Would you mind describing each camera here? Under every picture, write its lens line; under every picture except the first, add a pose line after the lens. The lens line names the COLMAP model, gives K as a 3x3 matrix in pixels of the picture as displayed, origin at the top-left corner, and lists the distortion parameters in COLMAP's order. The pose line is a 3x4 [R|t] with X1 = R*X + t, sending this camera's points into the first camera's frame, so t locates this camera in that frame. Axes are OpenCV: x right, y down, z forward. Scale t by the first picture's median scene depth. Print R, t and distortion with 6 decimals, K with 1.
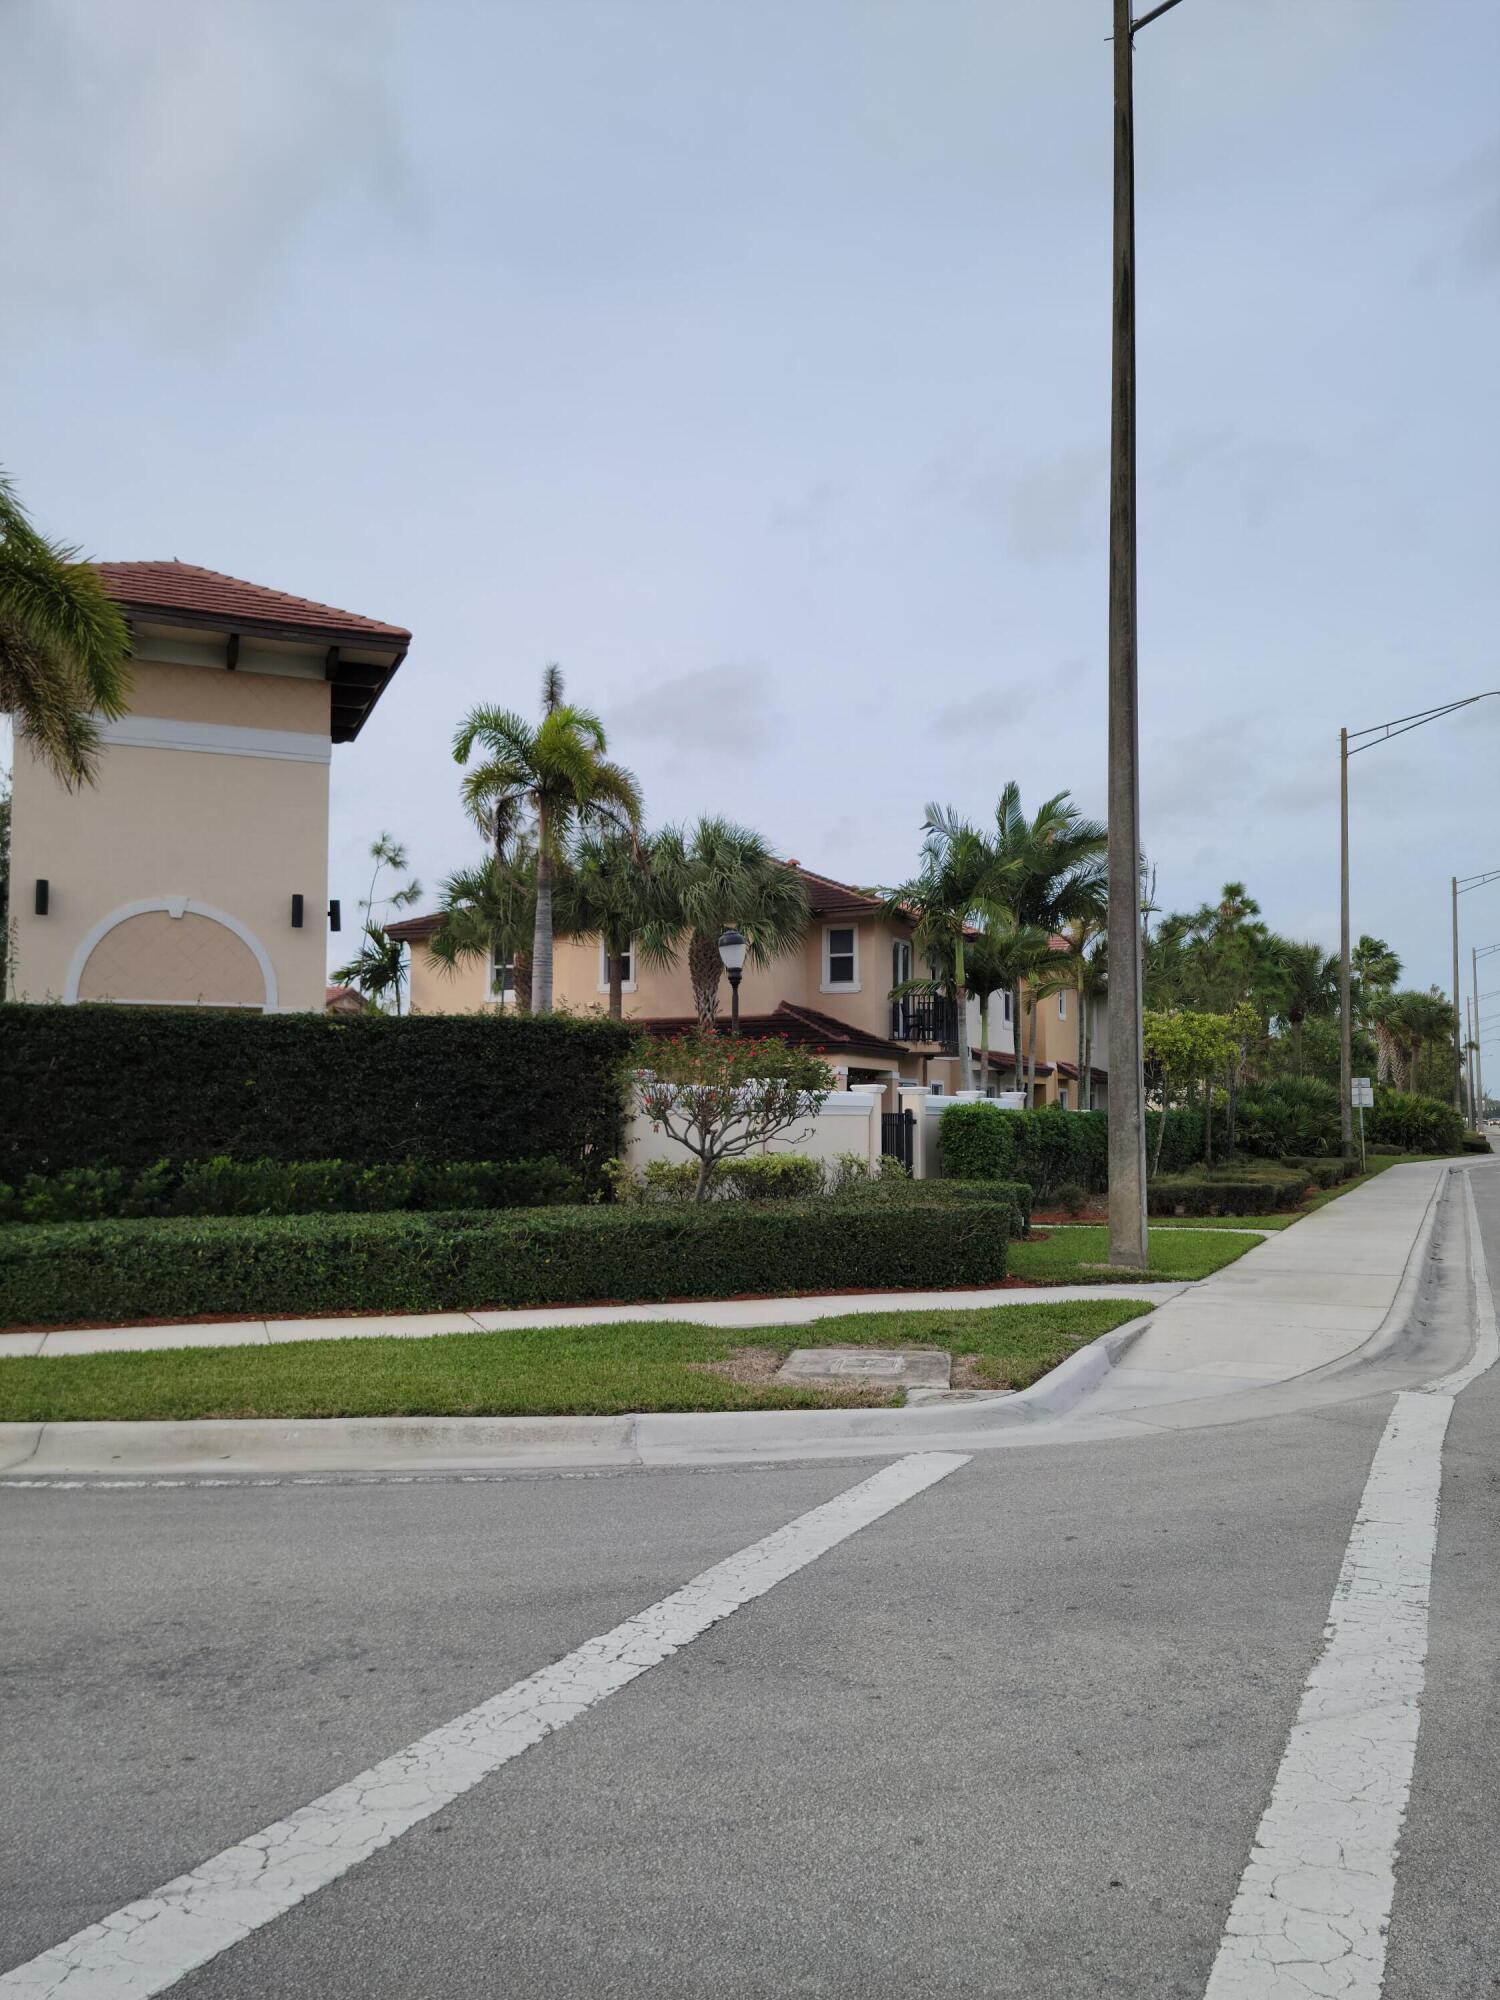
lens RADIAL K [[1594.5, 0, 752.9], [0, 1594.5, 995.5], [0, 0, 1]] dist [-0.005705, -0.015790]
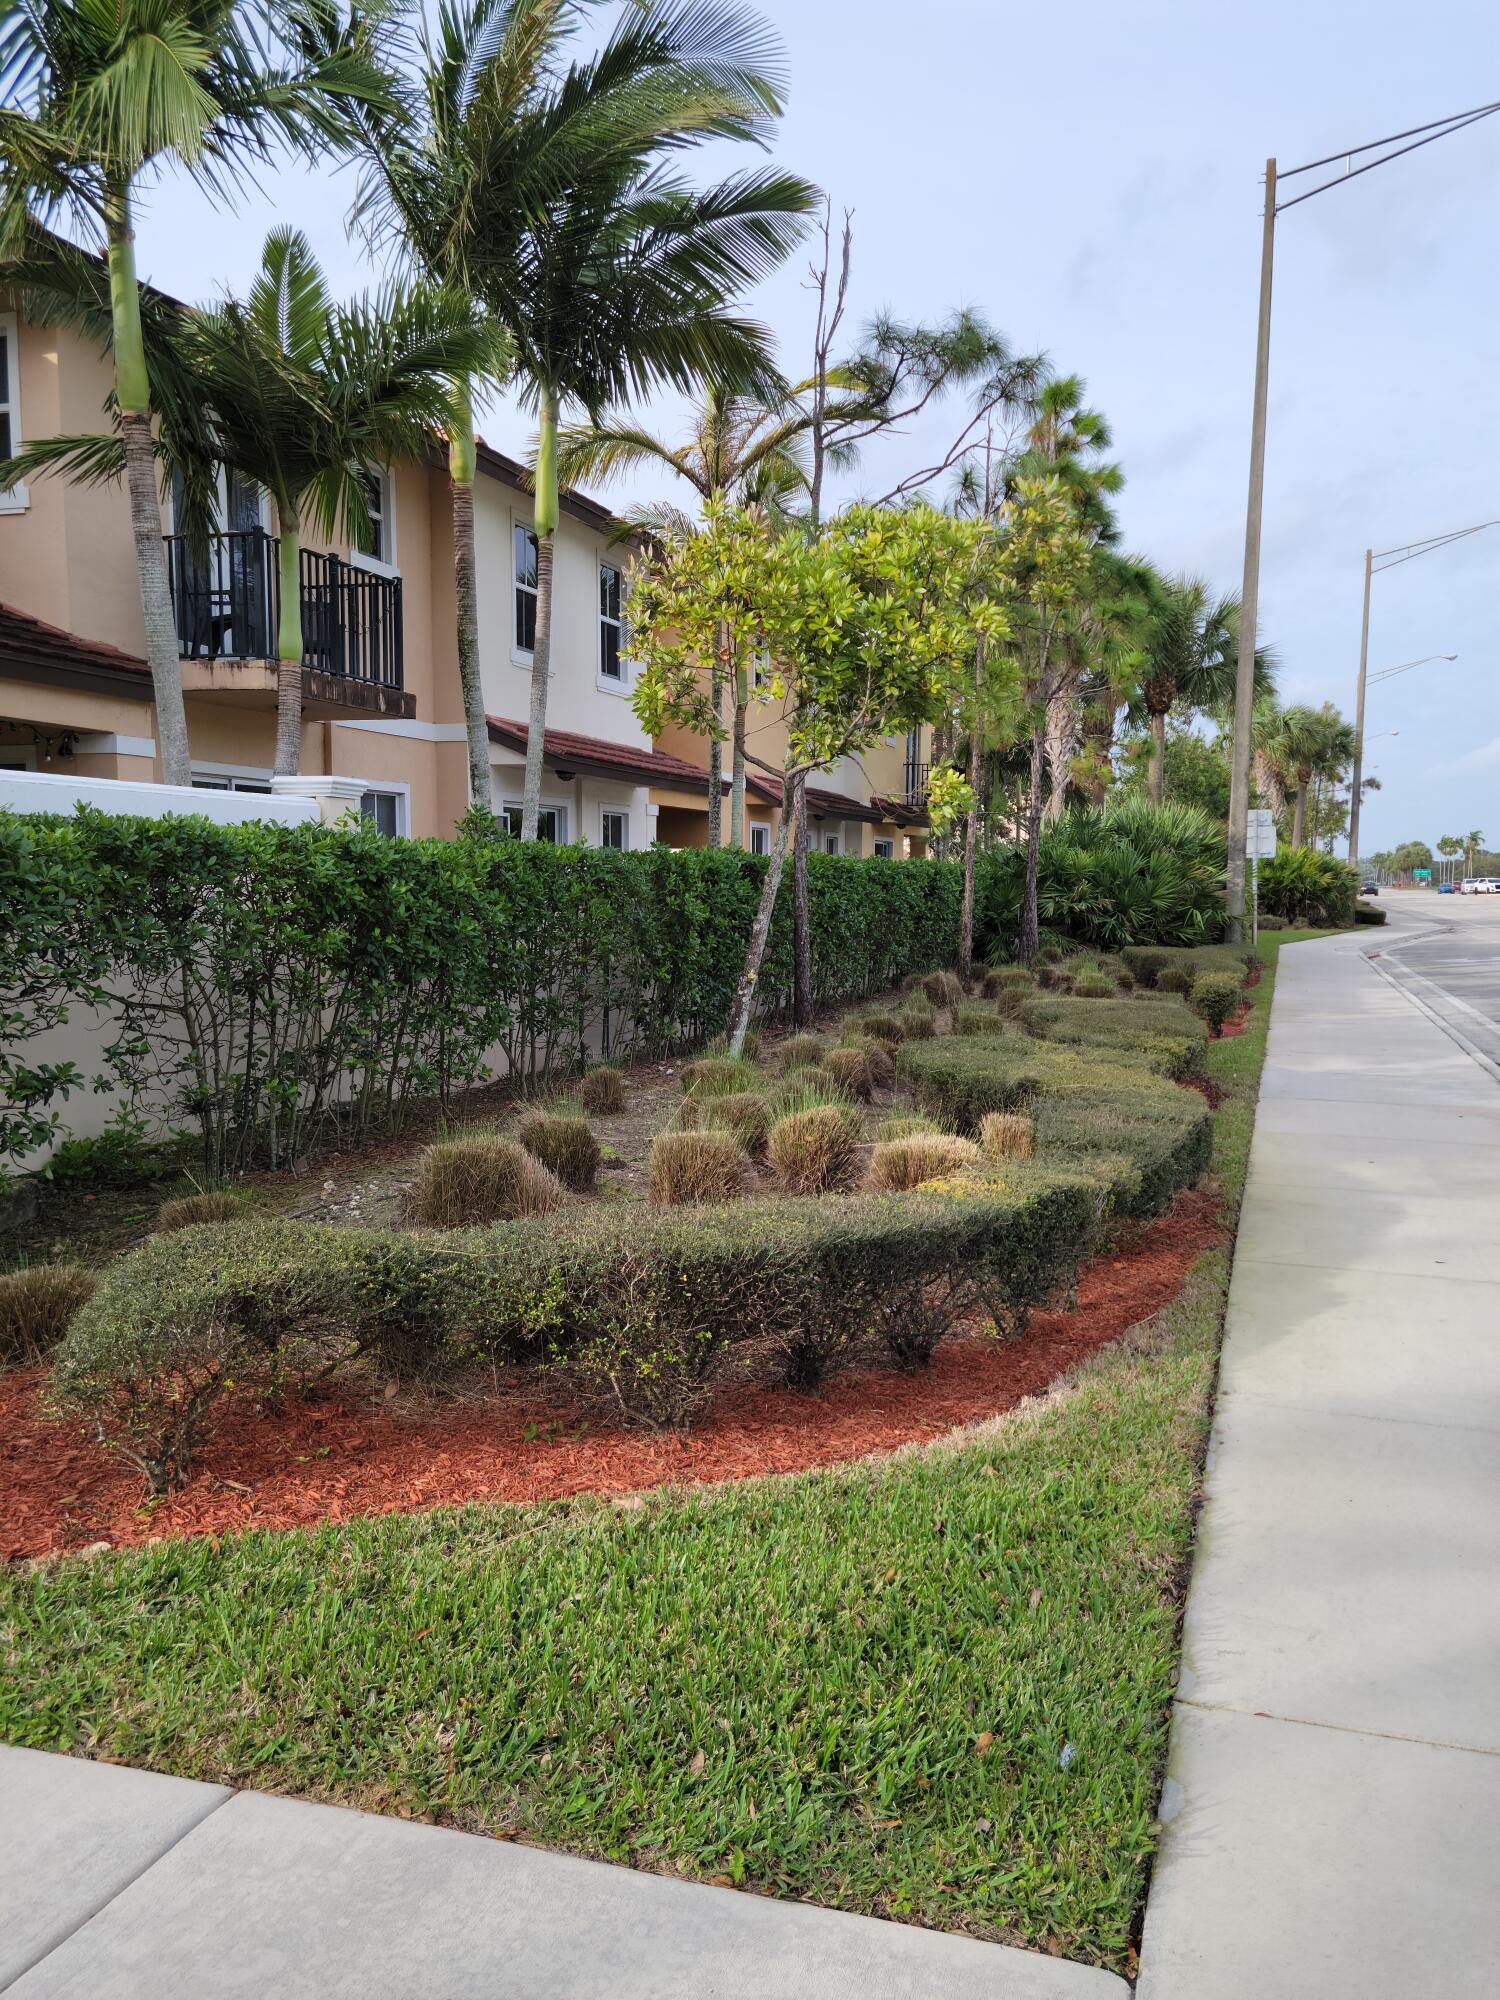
lens RADIAL K [[1594.5, 0, 746.4], [0, 1594.5, 1005.4], [0, 0, 1]] dist [-0.005705, -0.015790]
pose [[0.995576, -0.001668, 0.093940, 0.139653], [-0.012884, 0.987974, 0.154082, 0.036053], [-0.093067, -0.154611, 0.983582, 0.436168]]
